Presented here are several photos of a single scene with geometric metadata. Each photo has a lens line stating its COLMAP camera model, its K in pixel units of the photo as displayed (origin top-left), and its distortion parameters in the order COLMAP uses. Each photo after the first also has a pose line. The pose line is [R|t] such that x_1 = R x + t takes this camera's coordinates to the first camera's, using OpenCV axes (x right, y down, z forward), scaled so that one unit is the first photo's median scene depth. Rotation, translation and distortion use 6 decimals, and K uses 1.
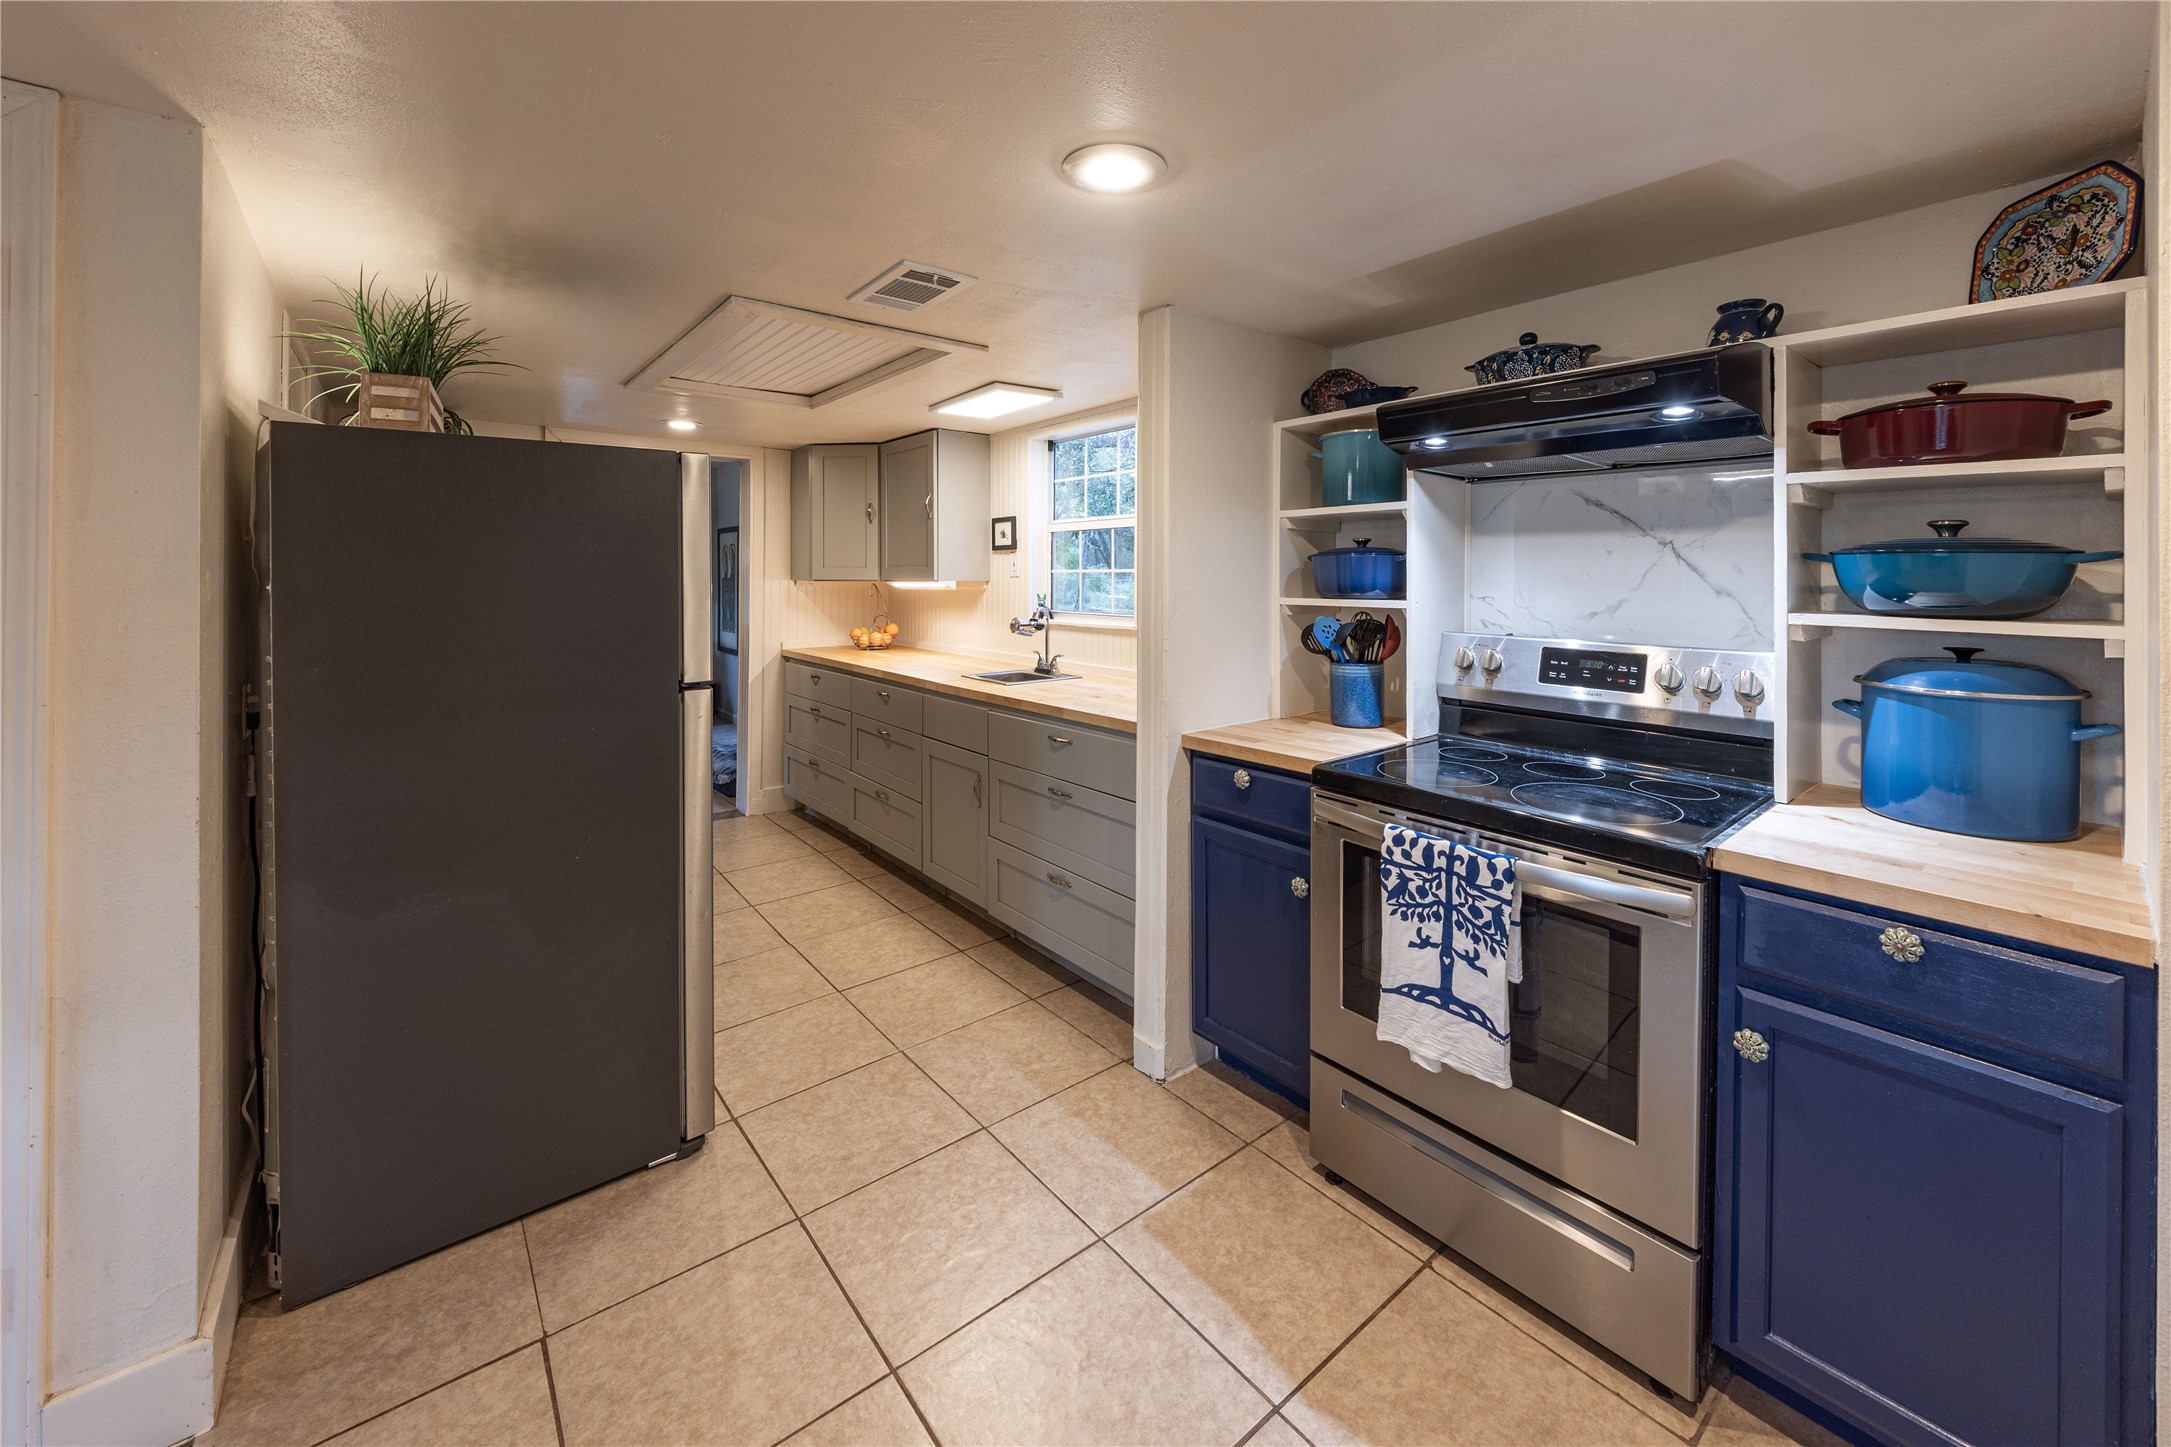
lens RADIAL K [[836.4, 0, 1124.3], [0, 836.4, 577.0], [0, 0, 1]] dist [0.002180, -0.006461]
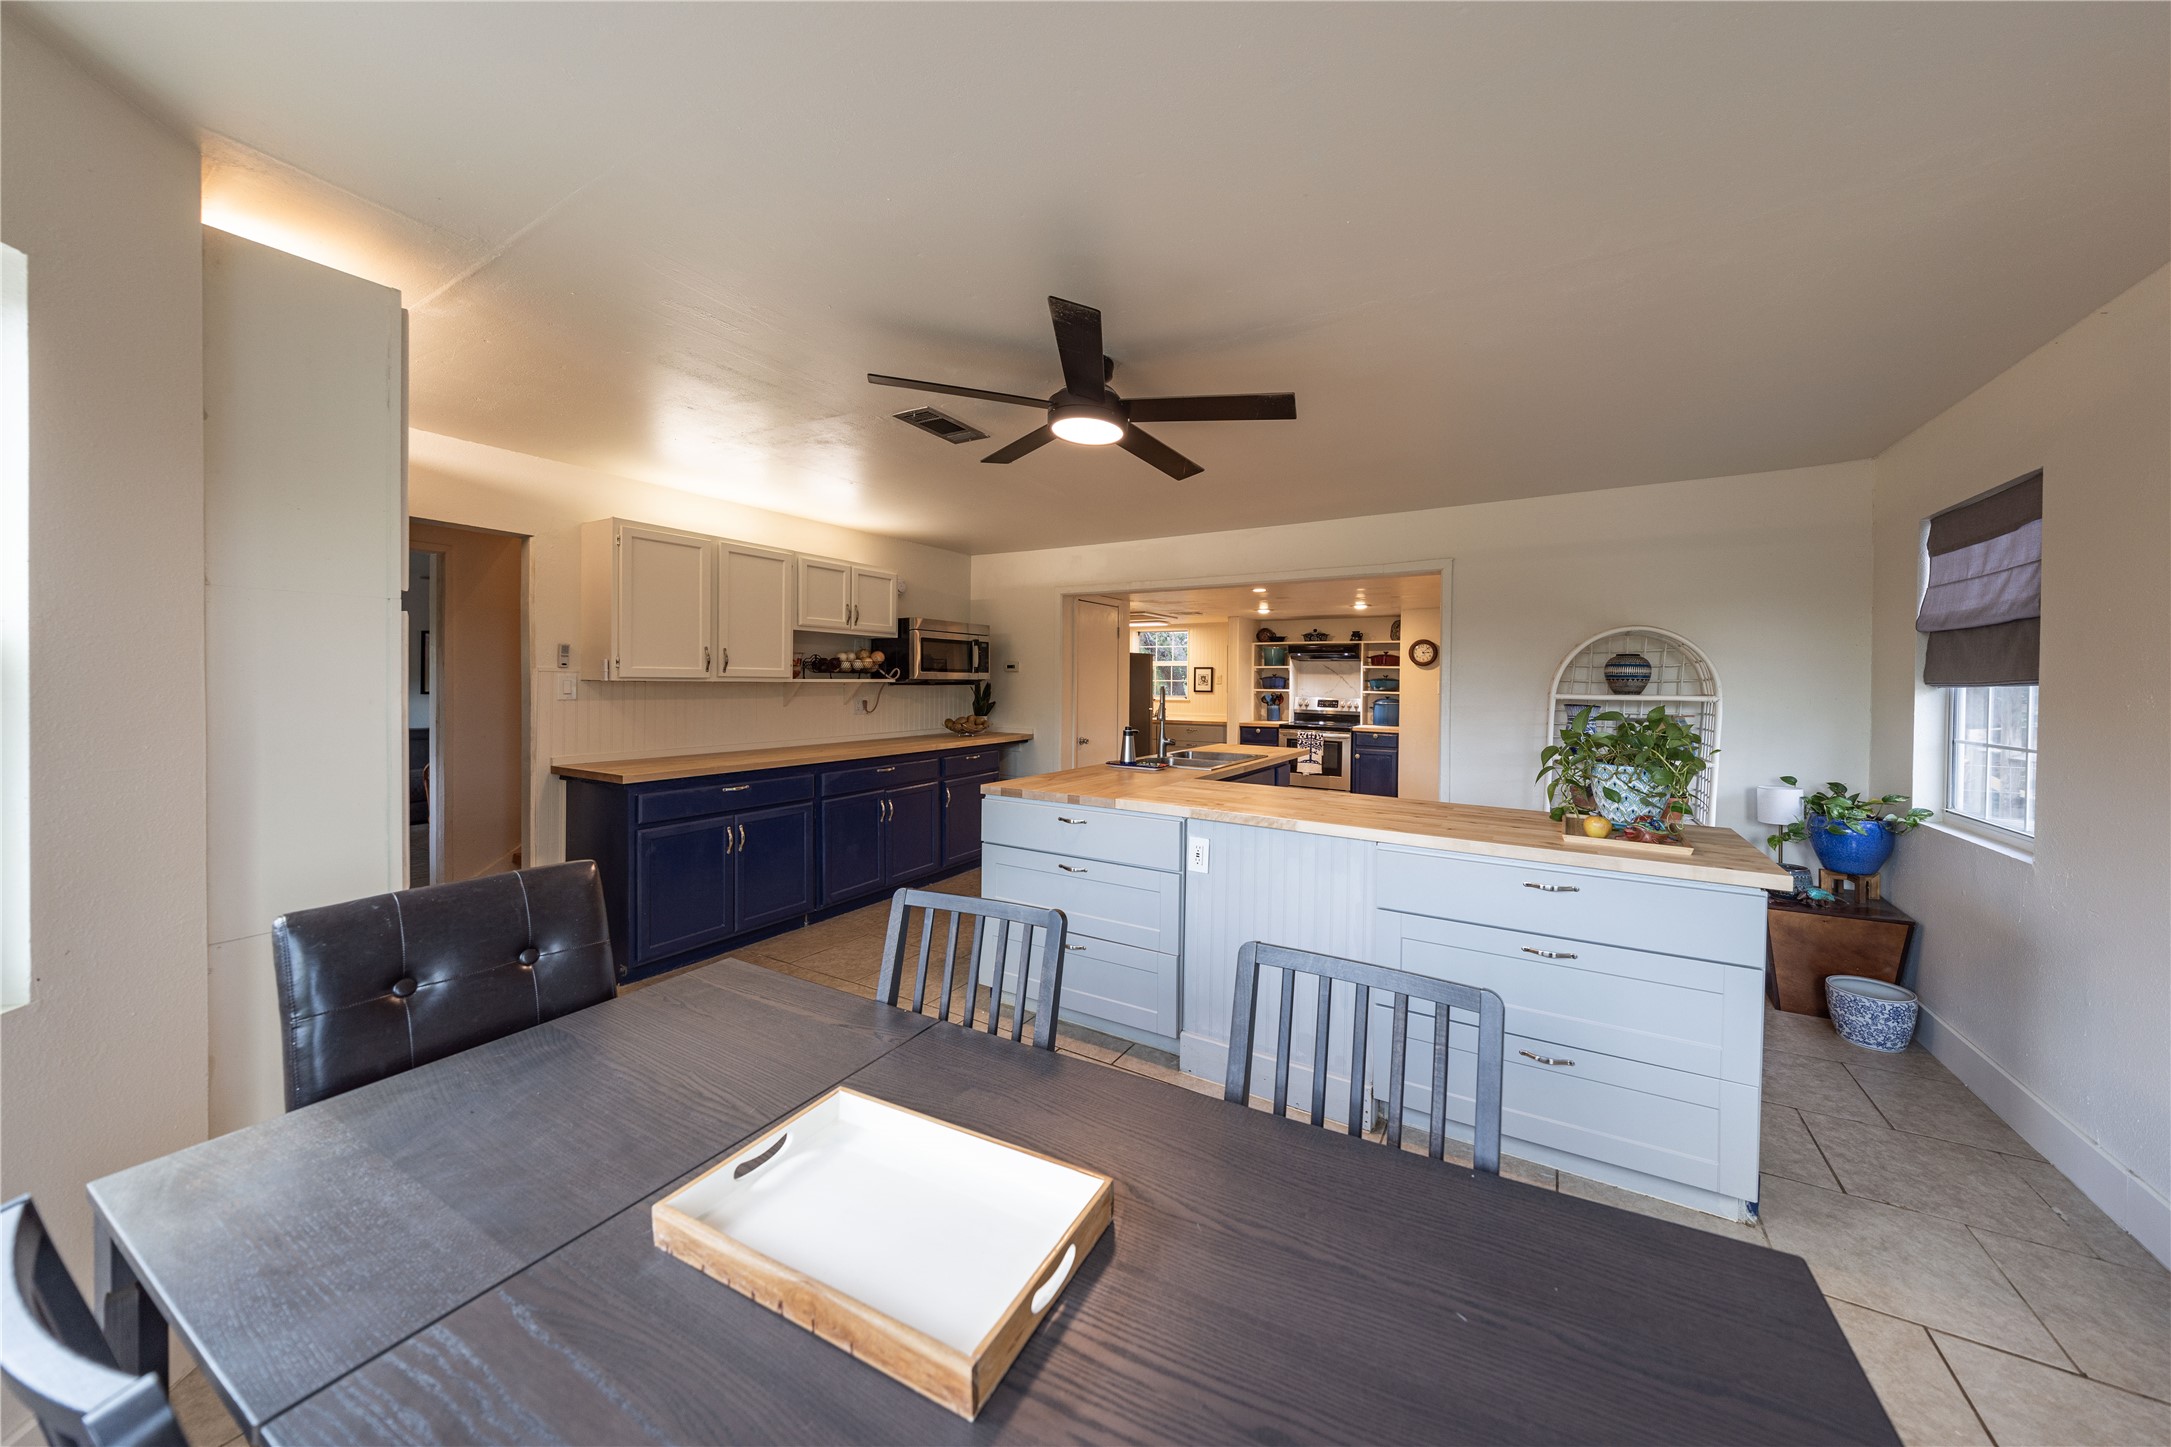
lens RADIAL K [[711.1, 0, 1136.4], [0, 711.1, 691.3], [0, 0, 1]] dist [-0.000383, -0.000069]
pose [[0.934176, 0.008844, 0.356702, -2.259714], [-0.012348, 0.999895, 0.007547, 0.026300], [-0.356598, -0.011455, 0.934188, -2.832149]]
